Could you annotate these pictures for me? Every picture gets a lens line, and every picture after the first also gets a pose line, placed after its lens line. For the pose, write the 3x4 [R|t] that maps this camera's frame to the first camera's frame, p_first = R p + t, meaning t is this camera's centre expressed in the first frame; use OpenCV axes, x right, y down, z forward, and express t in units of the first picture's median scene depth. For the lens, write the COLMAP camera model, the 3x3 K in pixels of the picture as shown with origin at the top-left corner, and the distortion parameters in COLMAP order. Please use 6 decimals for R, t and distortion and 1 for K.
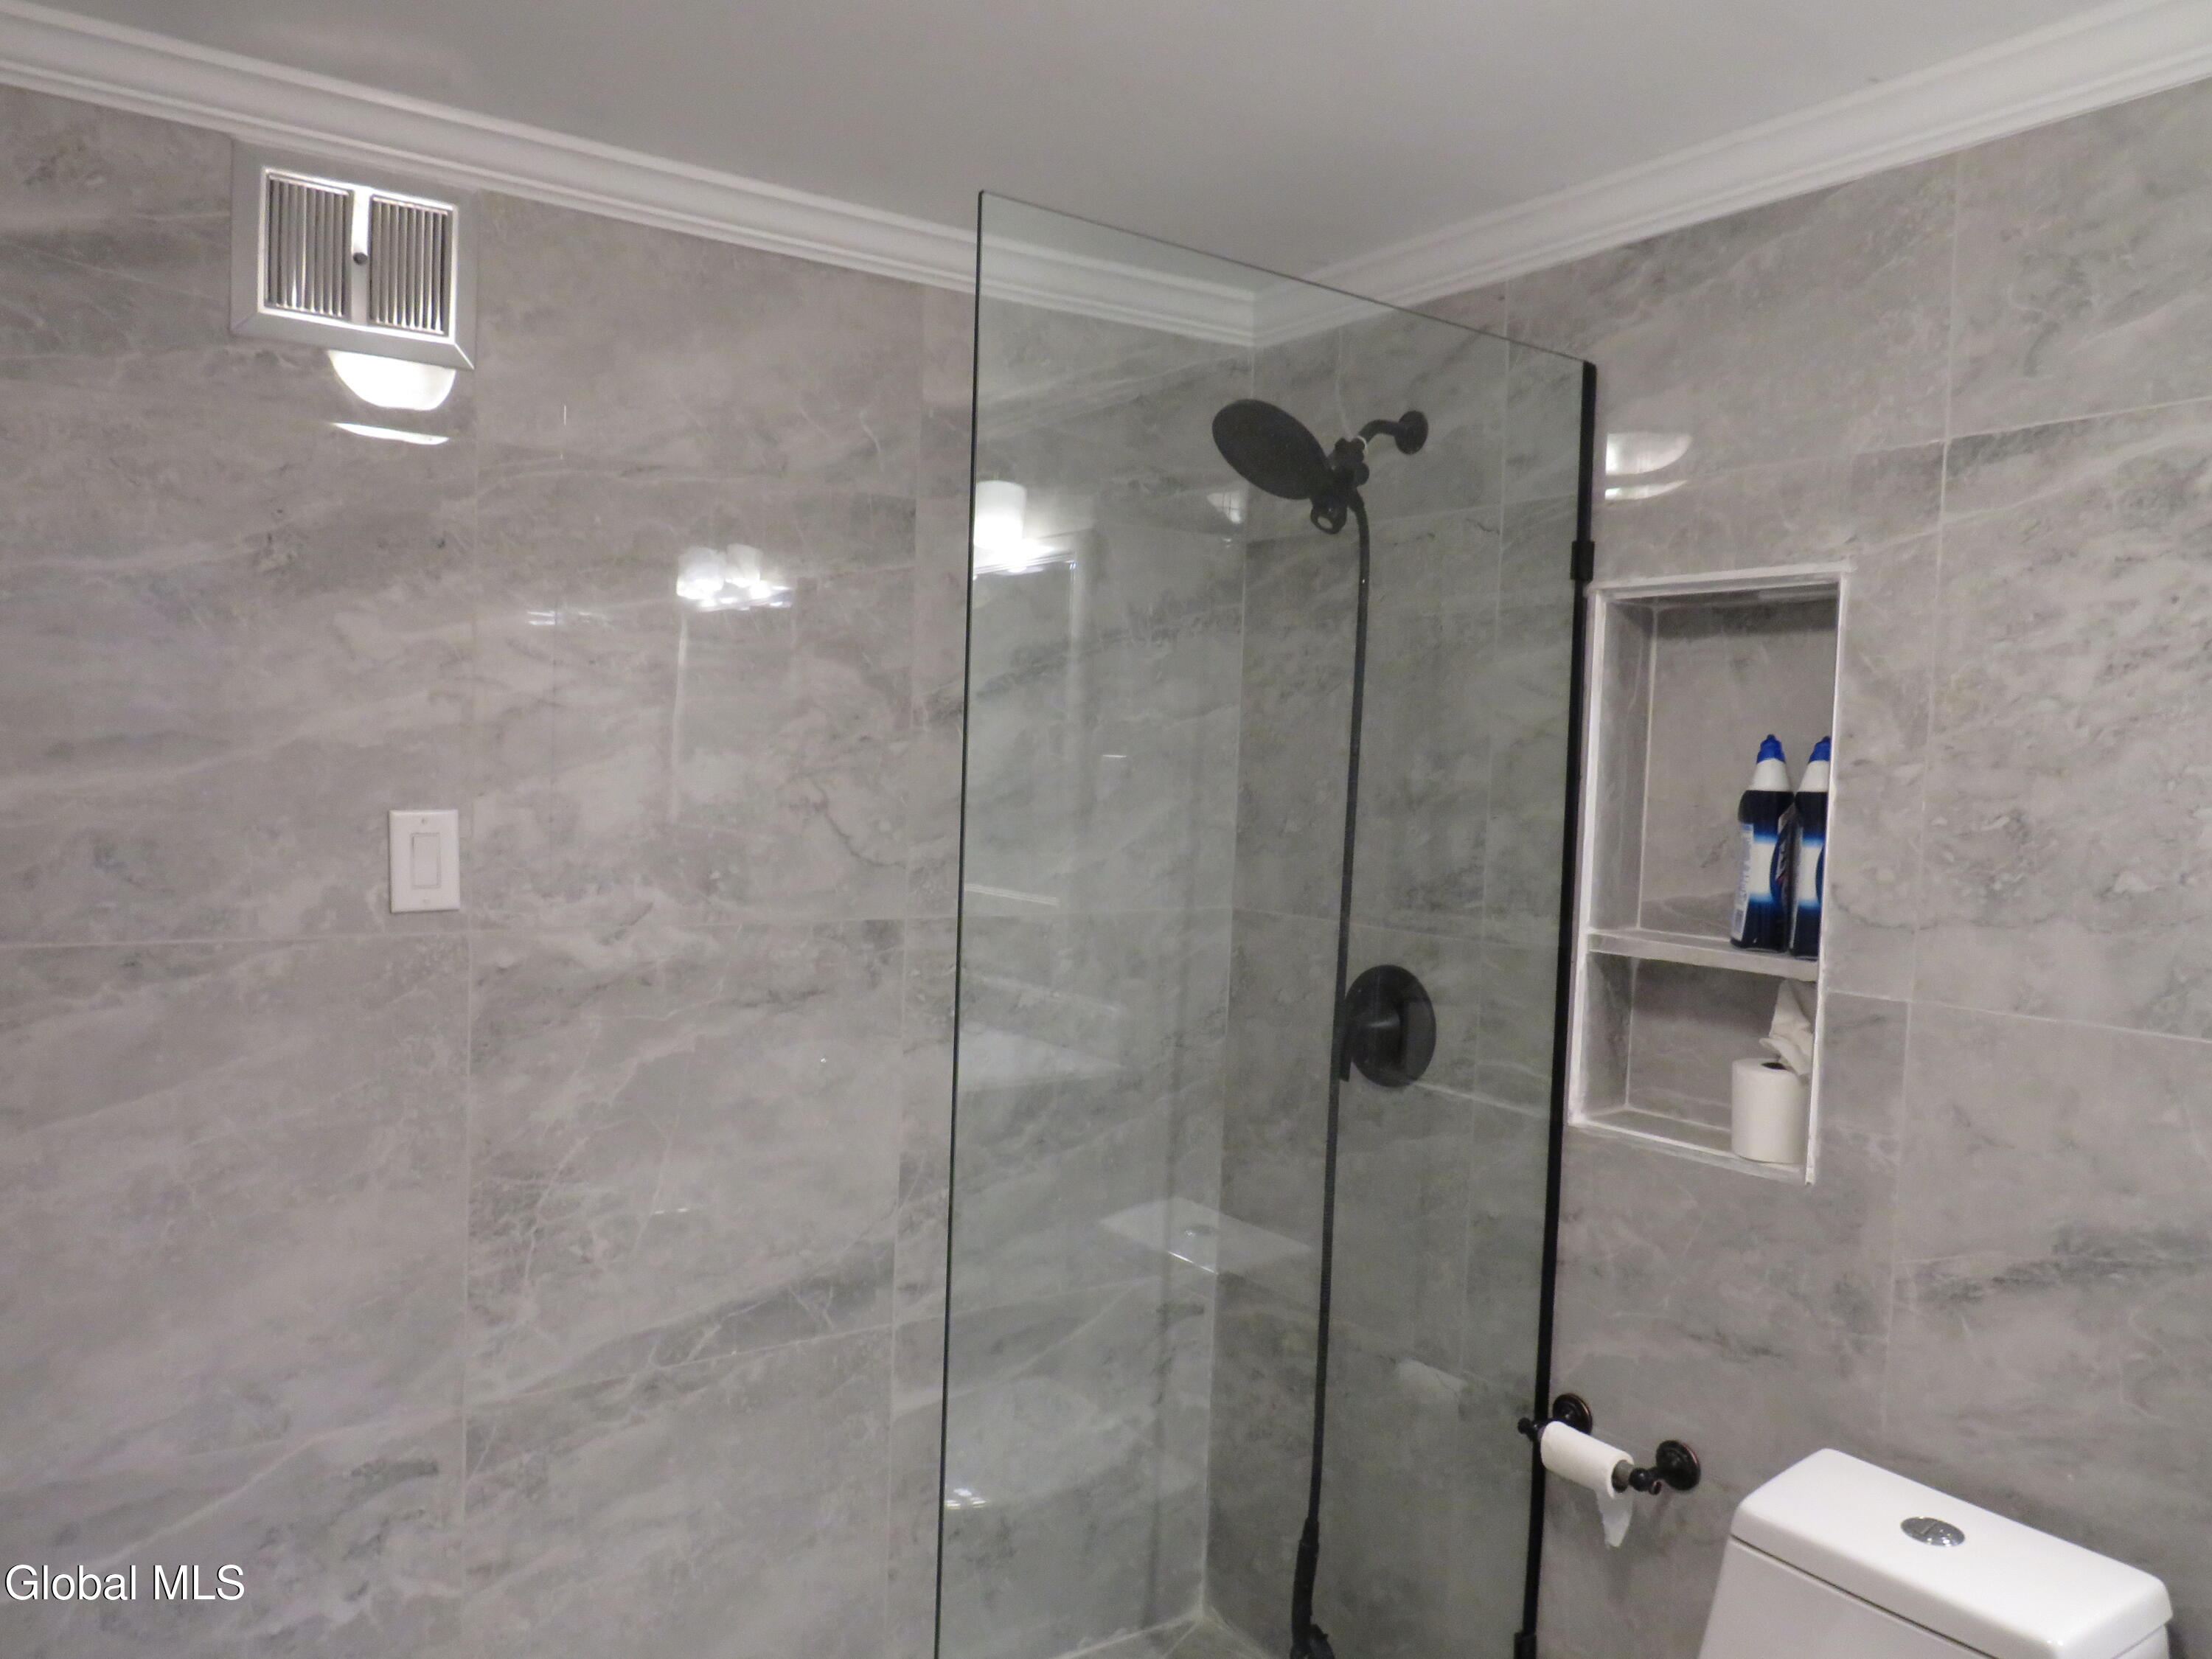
lens RADIAL K [[1587.0, 0, 1112.7], [0, 1587.0, 832.0], [0, 0, 1]] dist [-0.026762, -0.001116]
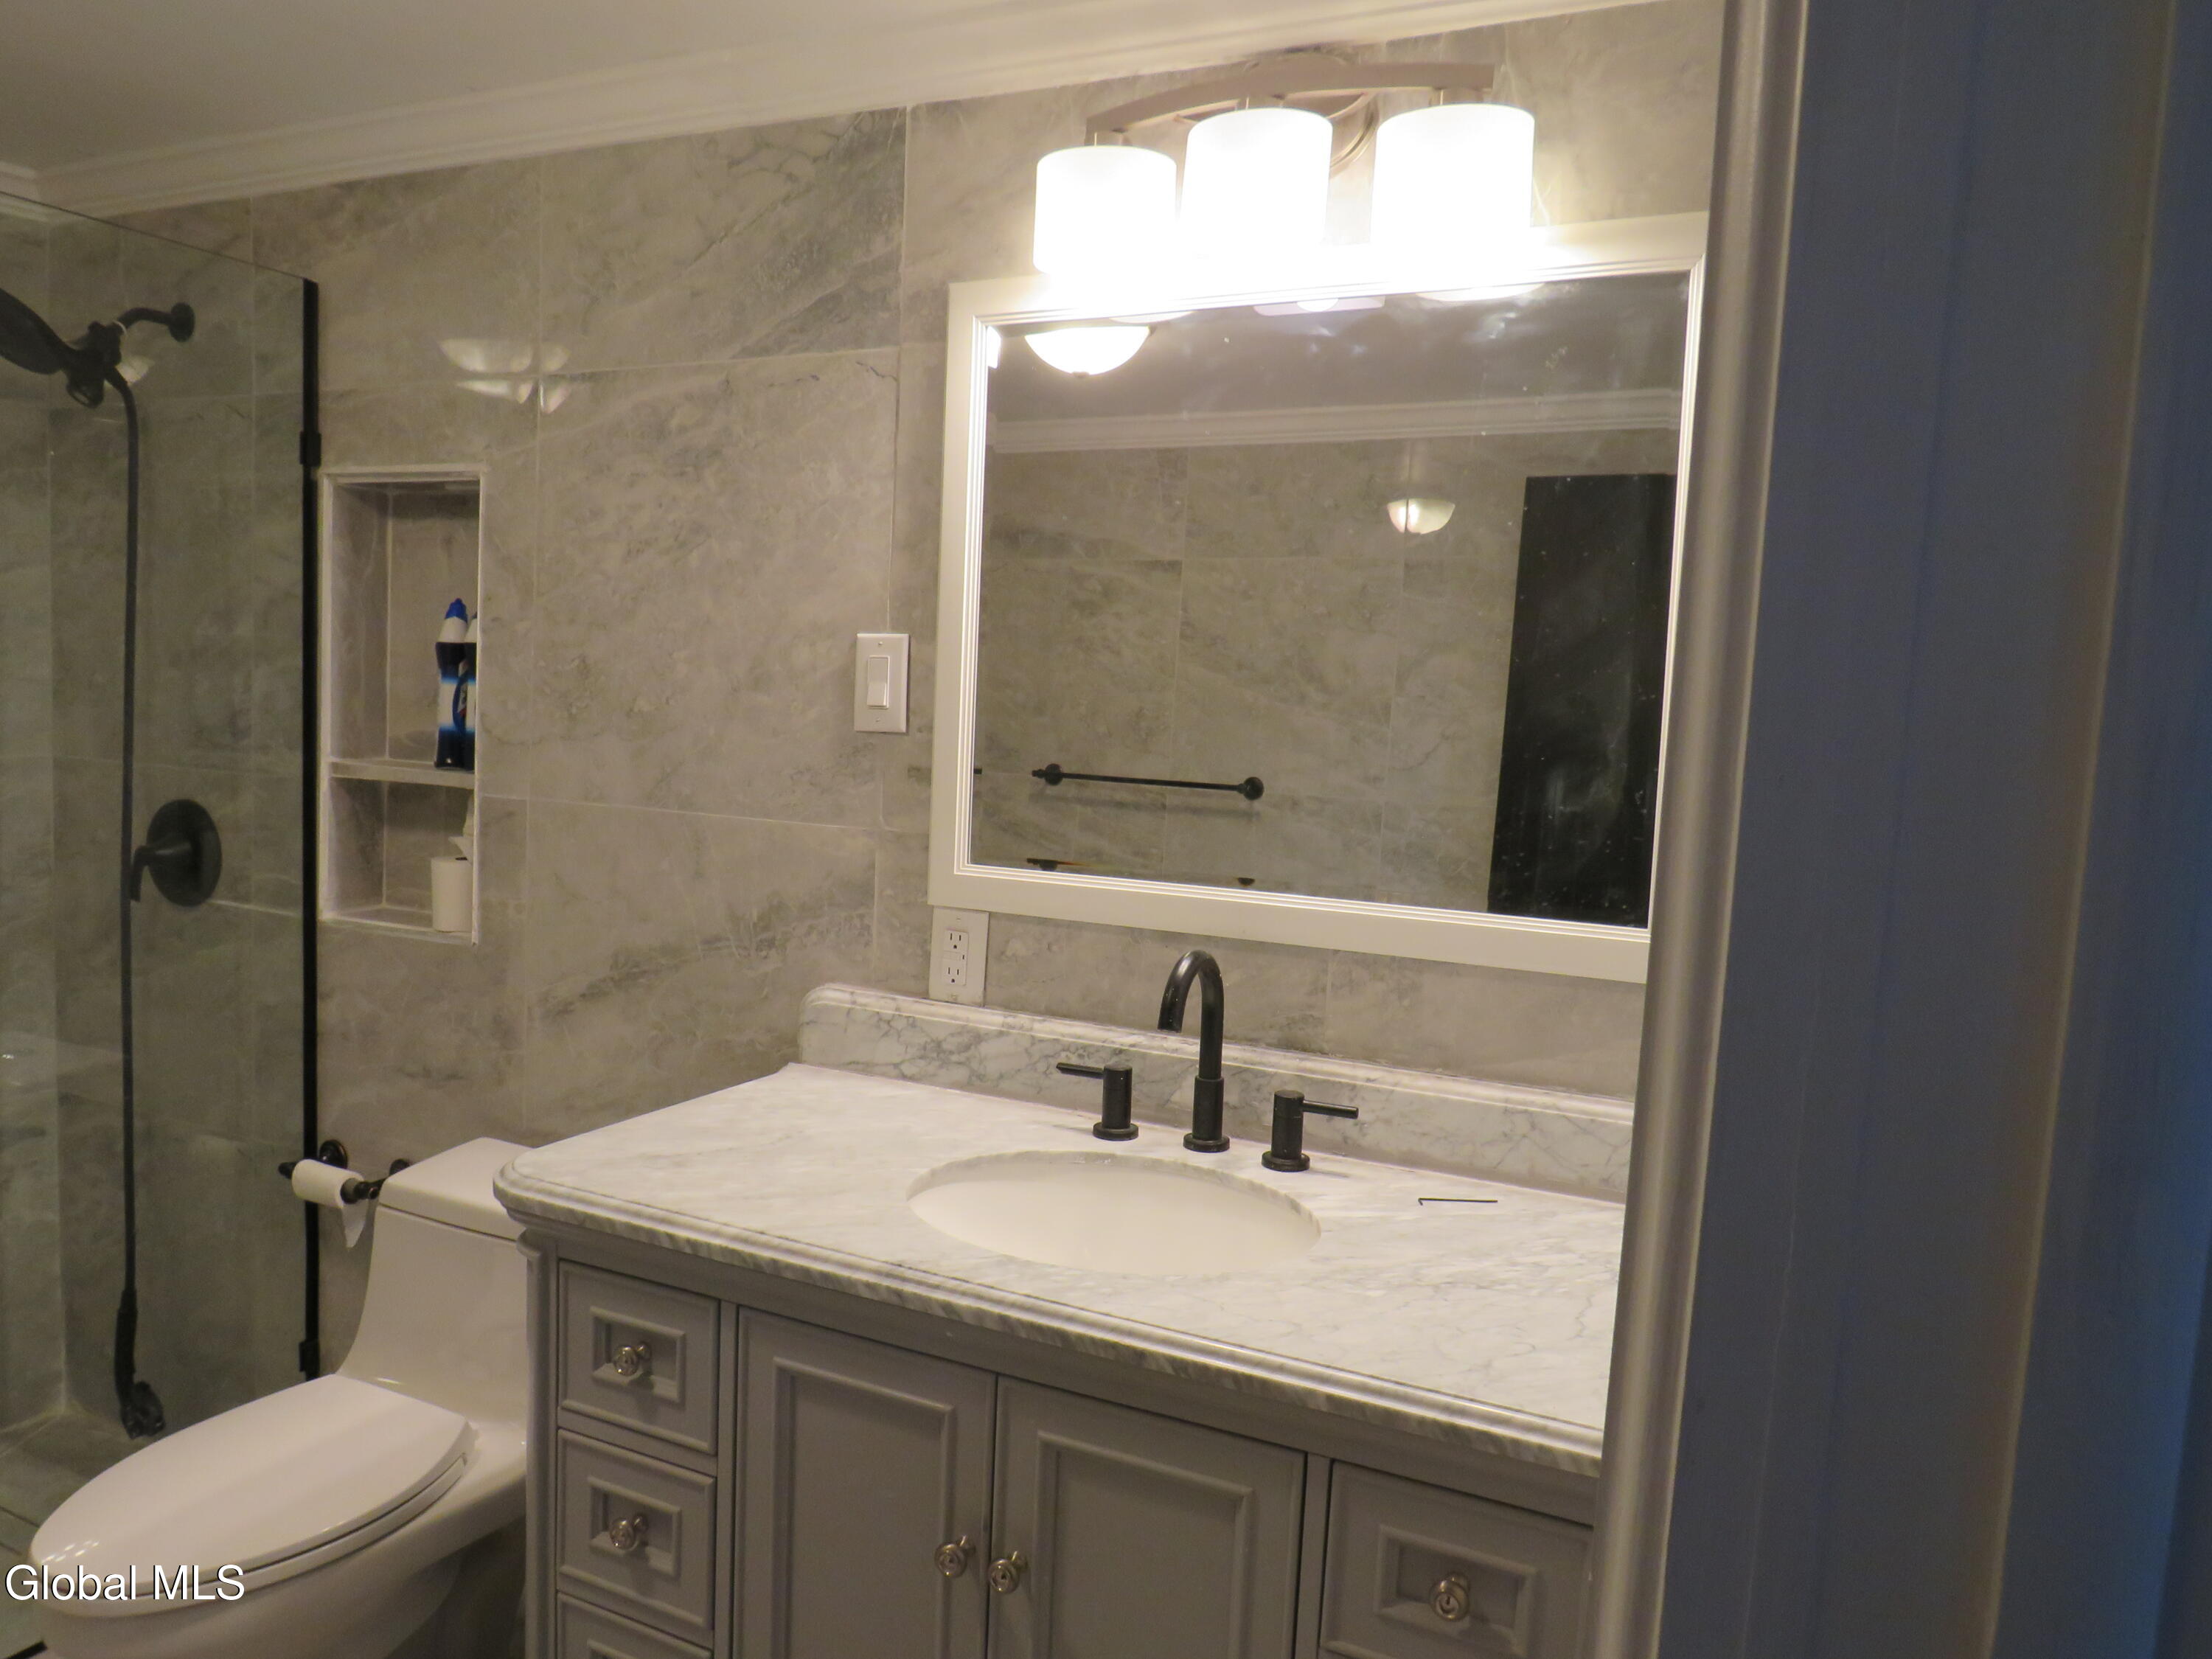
lens RADIAL K [[1587.0, 0, 1127.6], [0, 1587.0, 830.7], [0, 0, 1]] dist [-0.026762, -0.001116]
pose [[0.871866, -0.039793, 0.488125, 0.251901], [0.005496, 0.997426, 0.071495, 0.035415], [-0.489713, -0.059651, 0.869841, -0.362449]]
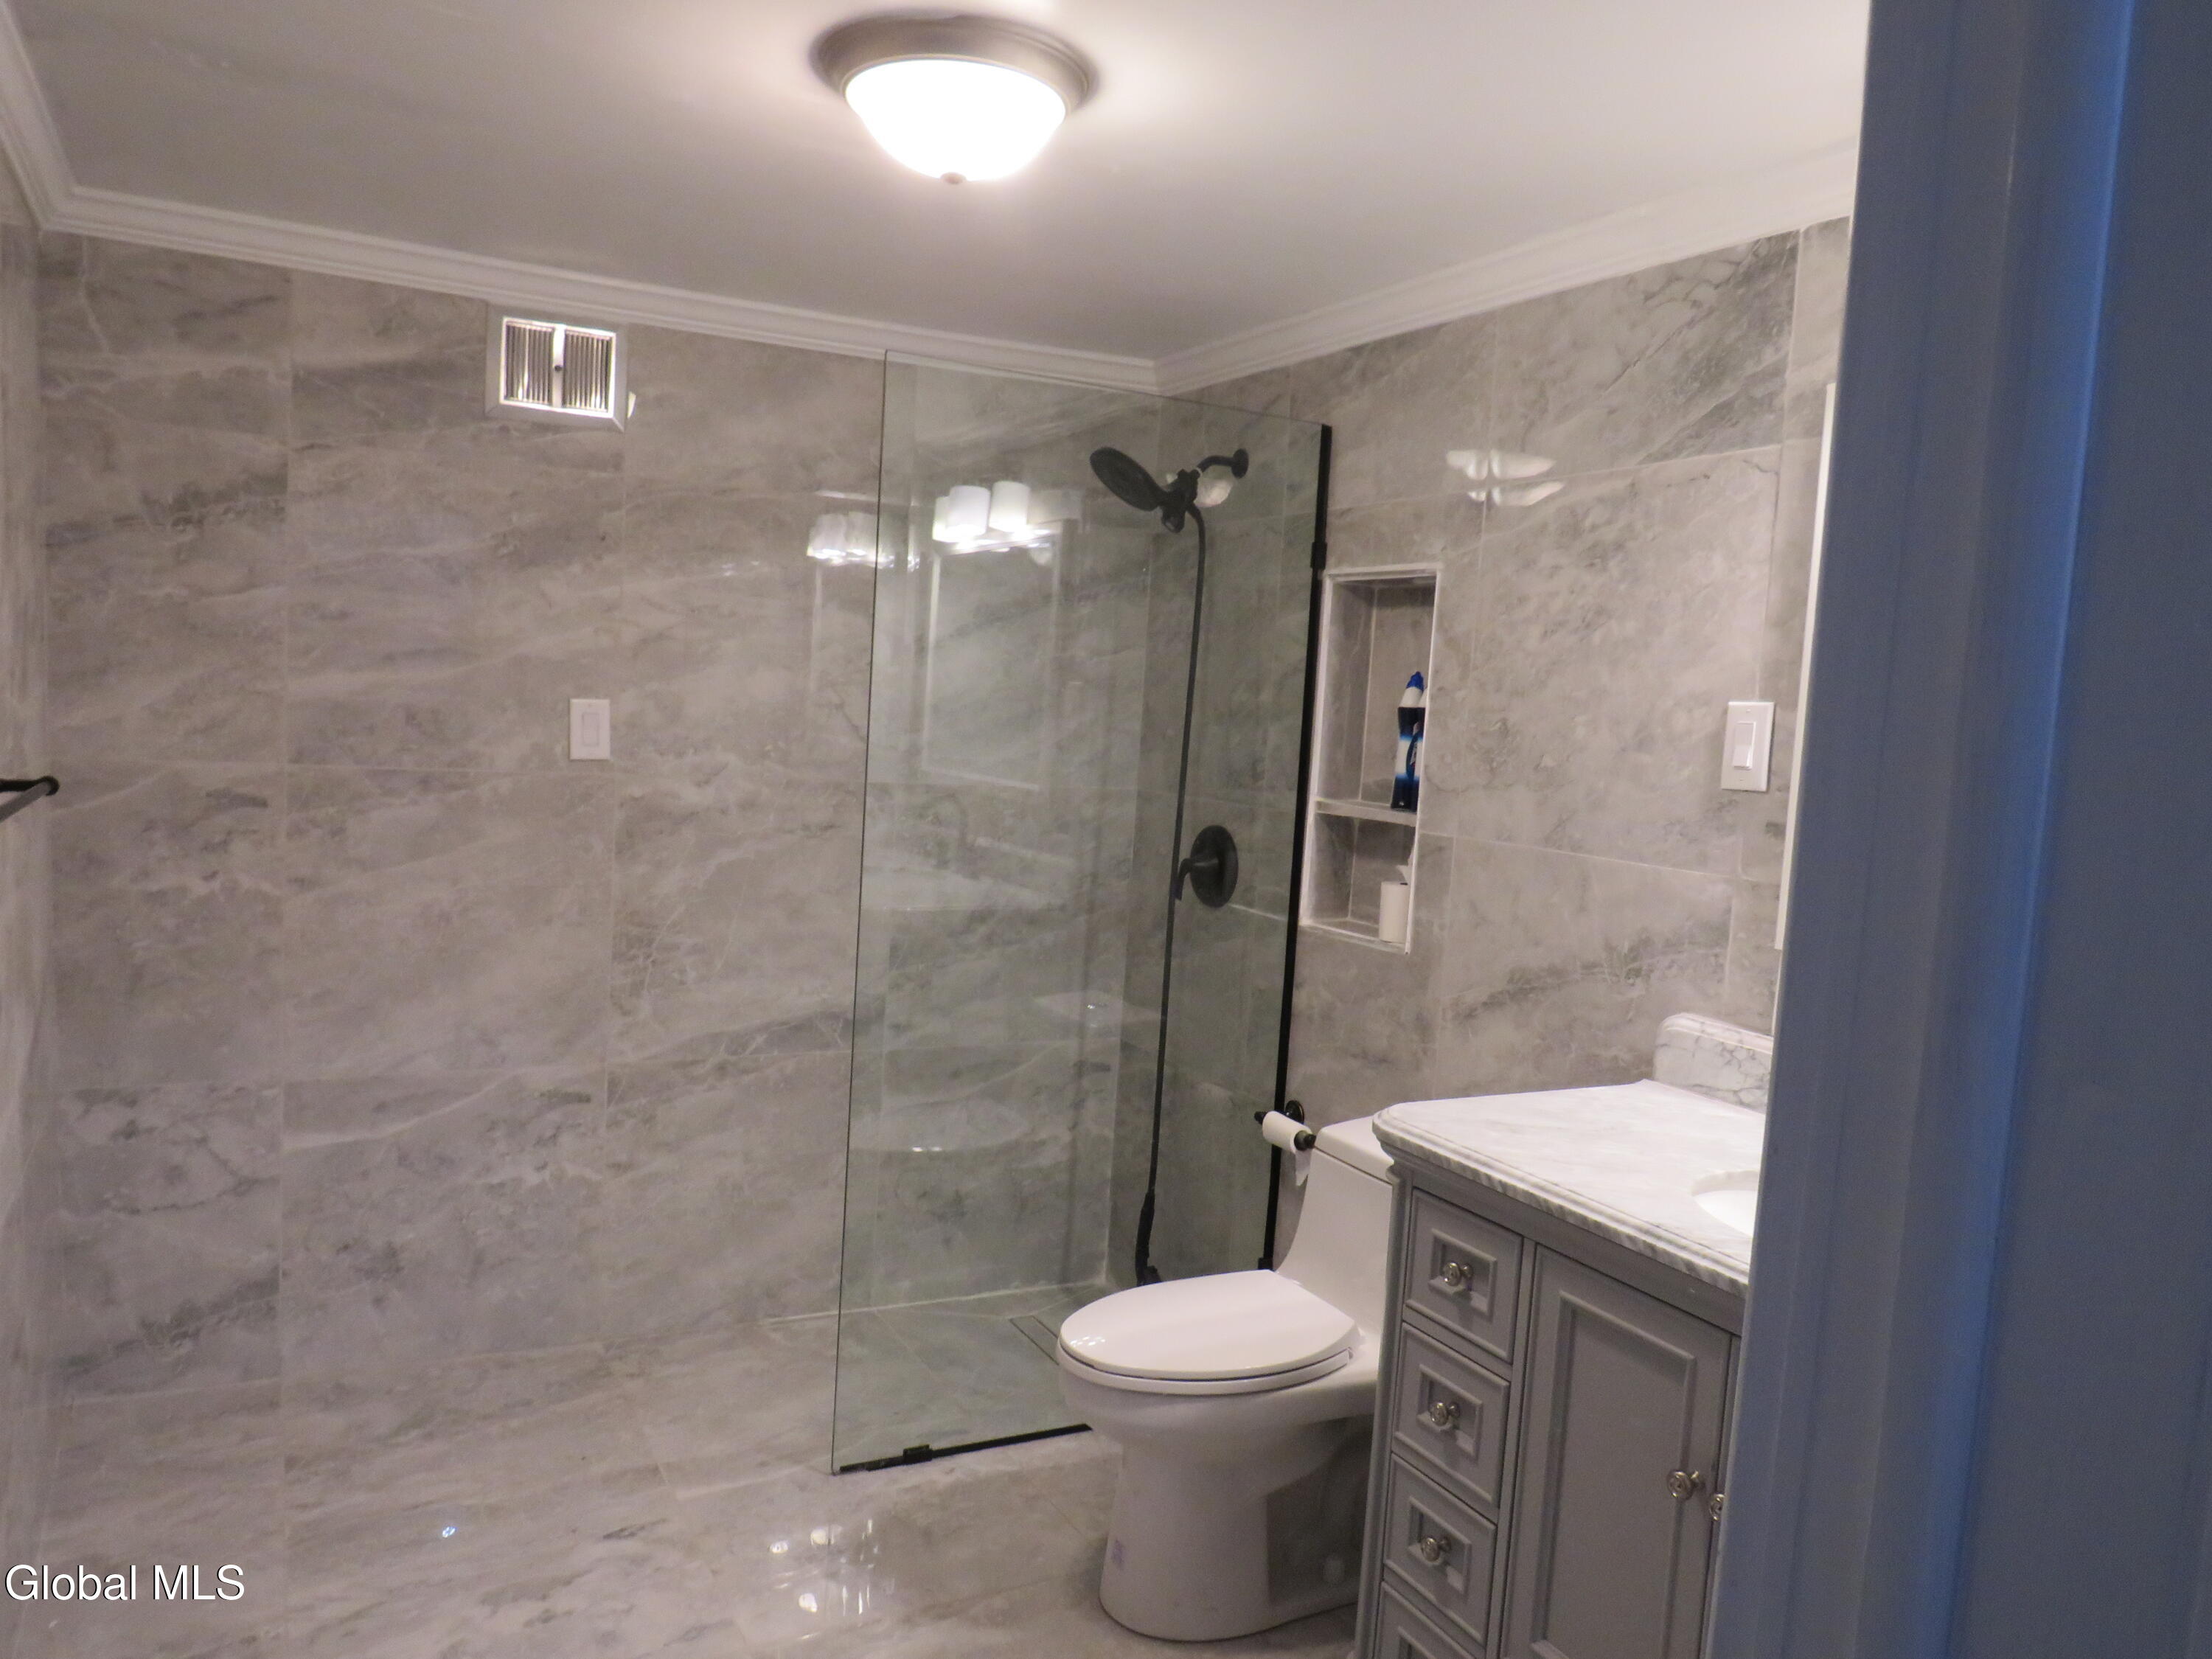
lens RADIAL K [[1587.0, 0, 1111.5], [0, 1587.0, 832.5], [0, 0, 1]] dist [-0.026762, -0.001116]
pose [[0.991847, 0.035140, -0.122494, 0.305421], [-0.030914, 0.998865, 0.036228, 0.047369], [0.123628, -0.032146, 0.991808, -0.566634]]
